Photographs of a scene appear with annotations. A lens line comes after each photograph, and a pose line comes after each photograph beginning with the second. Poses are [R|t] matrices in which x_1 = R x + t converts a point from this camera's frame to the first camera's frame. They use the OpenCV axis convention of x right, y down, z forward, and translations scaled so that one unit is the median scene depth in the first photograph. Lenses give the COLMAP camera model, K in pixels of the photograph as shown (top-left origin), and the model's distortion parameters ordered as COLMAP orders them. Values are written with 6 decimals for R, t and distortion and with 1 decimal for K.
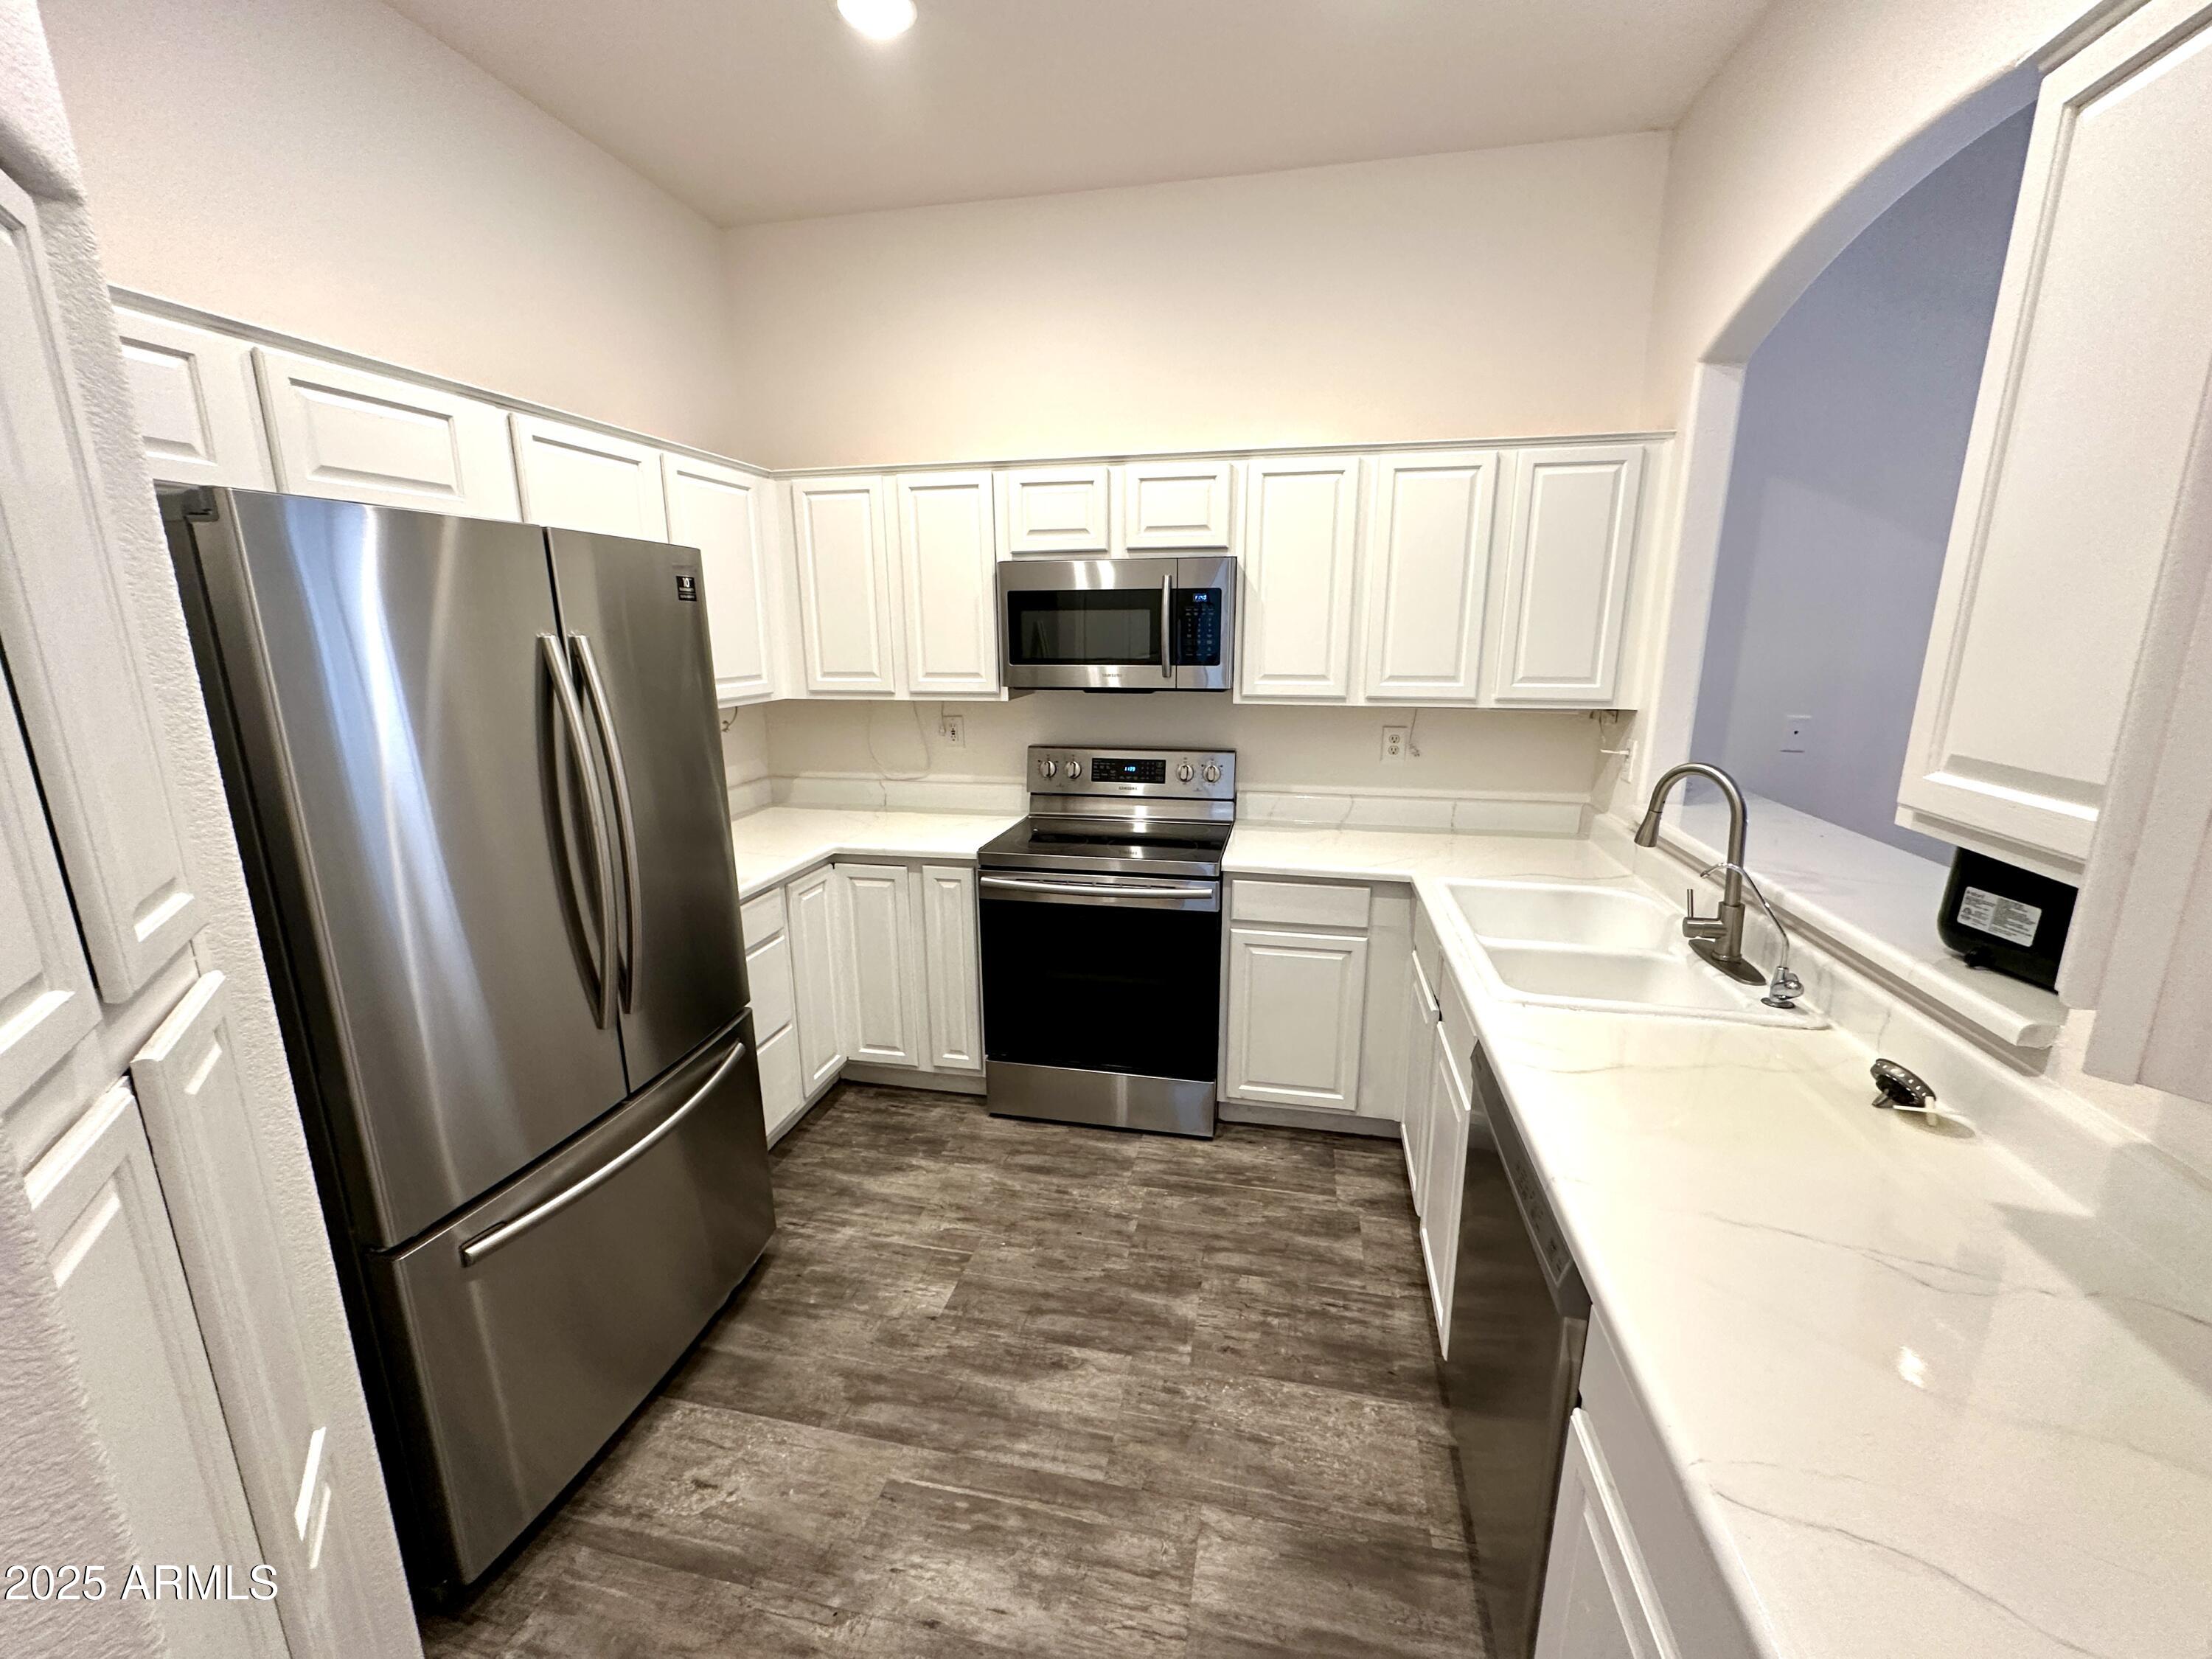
lens RADIAL K [[880.2, 0, 1104.3], [0, 880.2, 825.8], [0, 0, 1]] dist [0.003657, 0.000293]
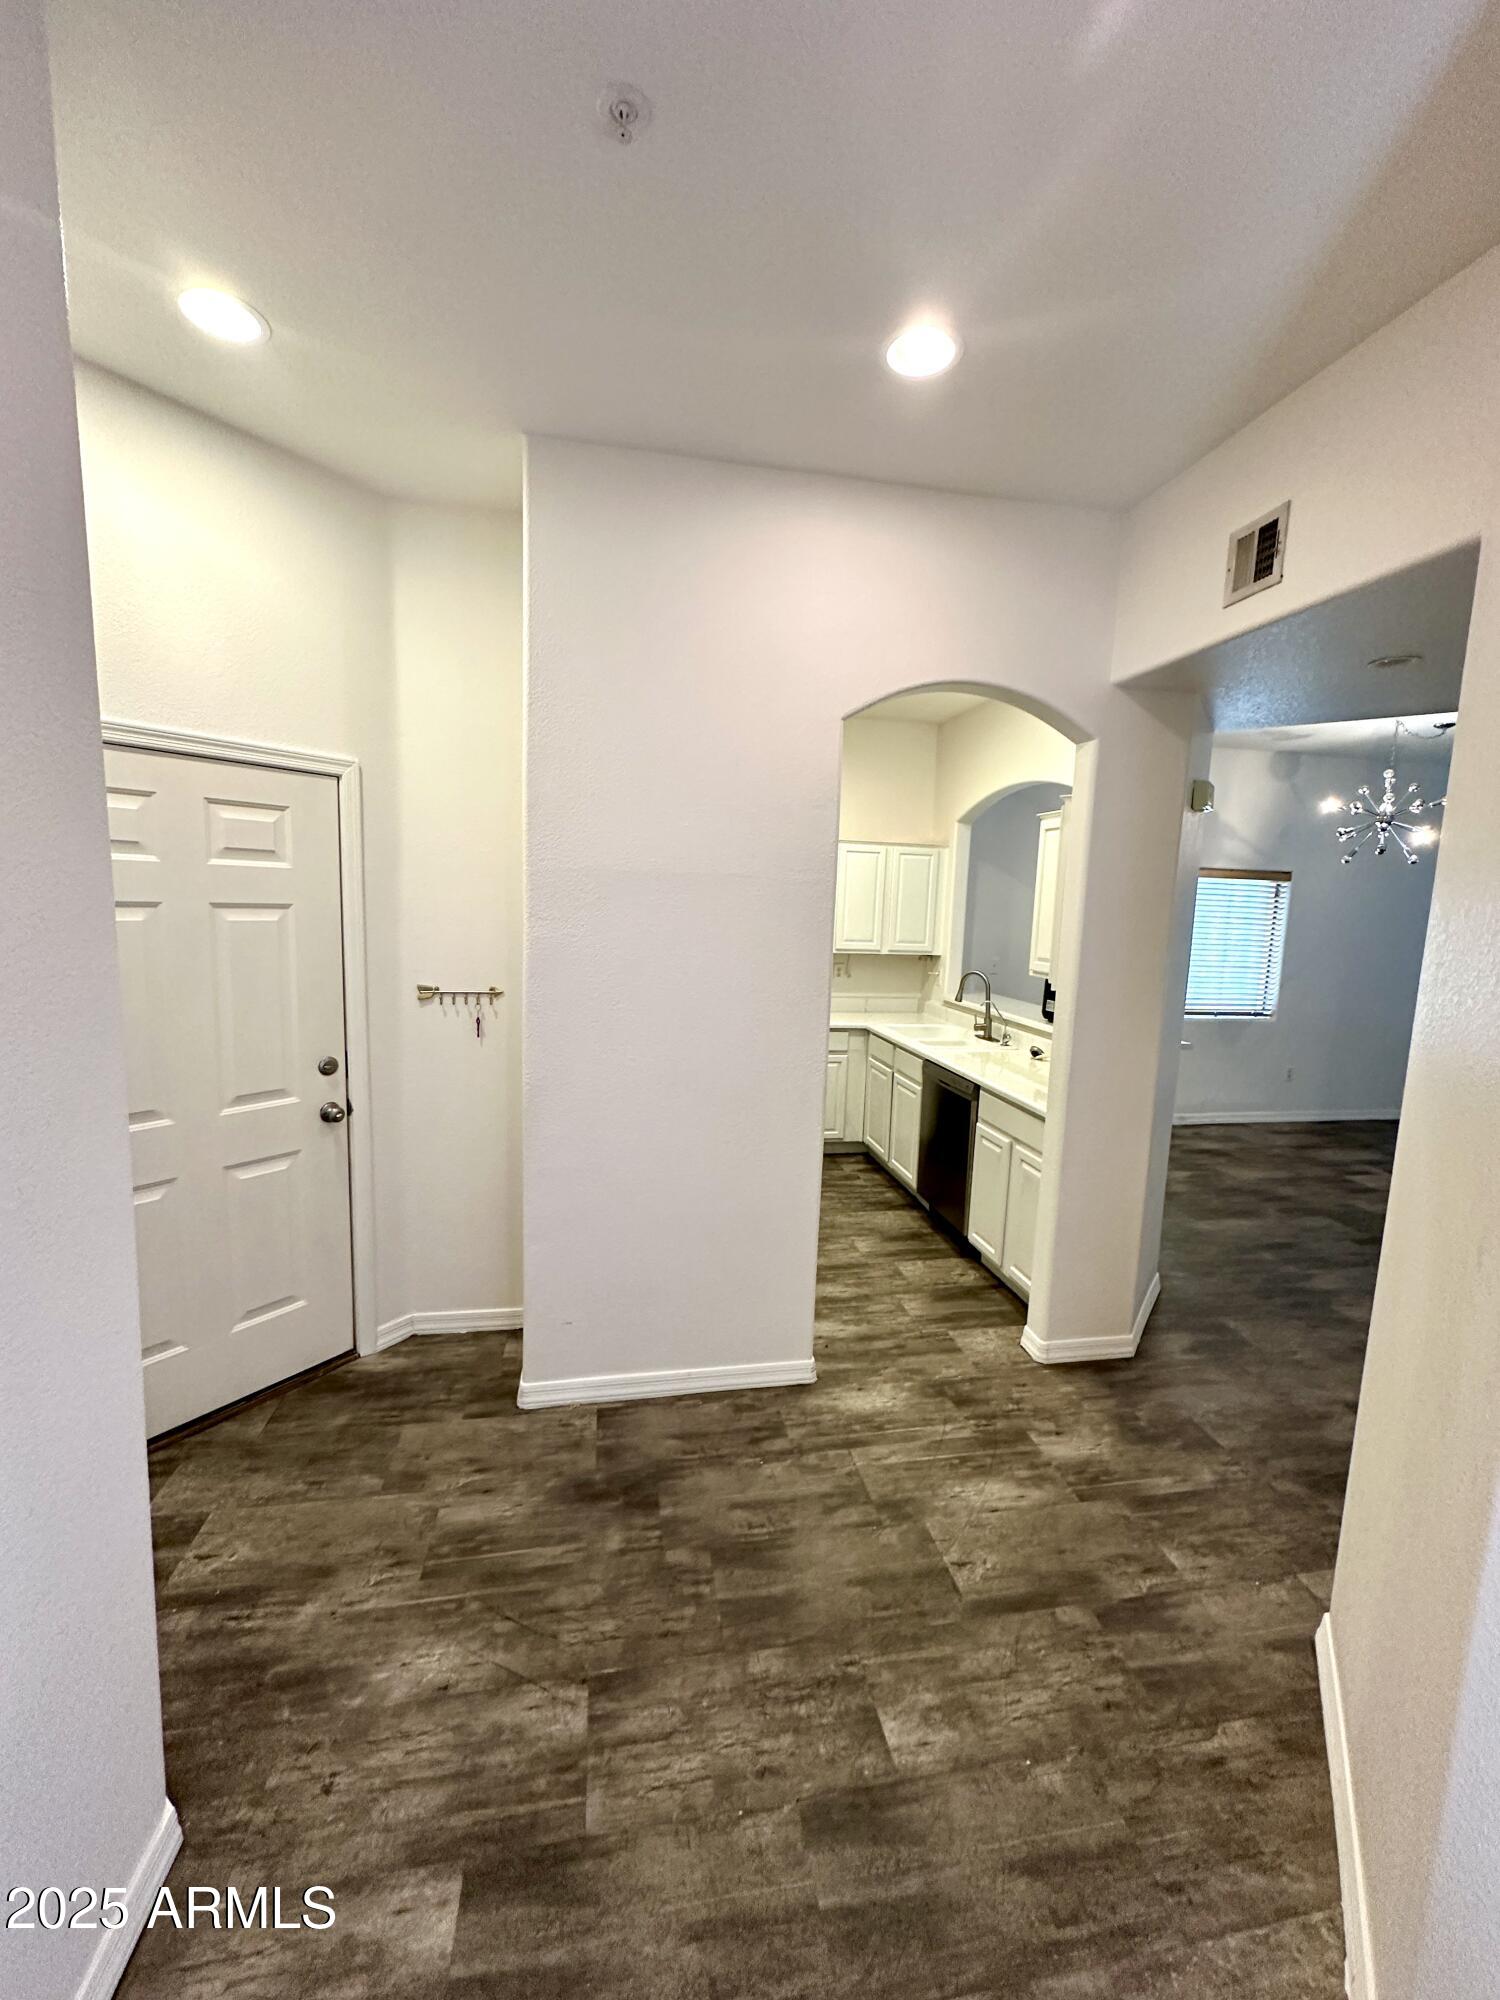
lens RADIAL K [[795.9, 0, 736.7], [0, 795.9, 998.7], [0, 0, 1]] dist [0.003657, 0.000293]
pose [[0.929348, -0.016321, 0.368844, -0.757846], [0.048172, 0.995843, -0.077309, 0.134795], [-0.366049, 0.089615, 0.926271, -0.841385]]
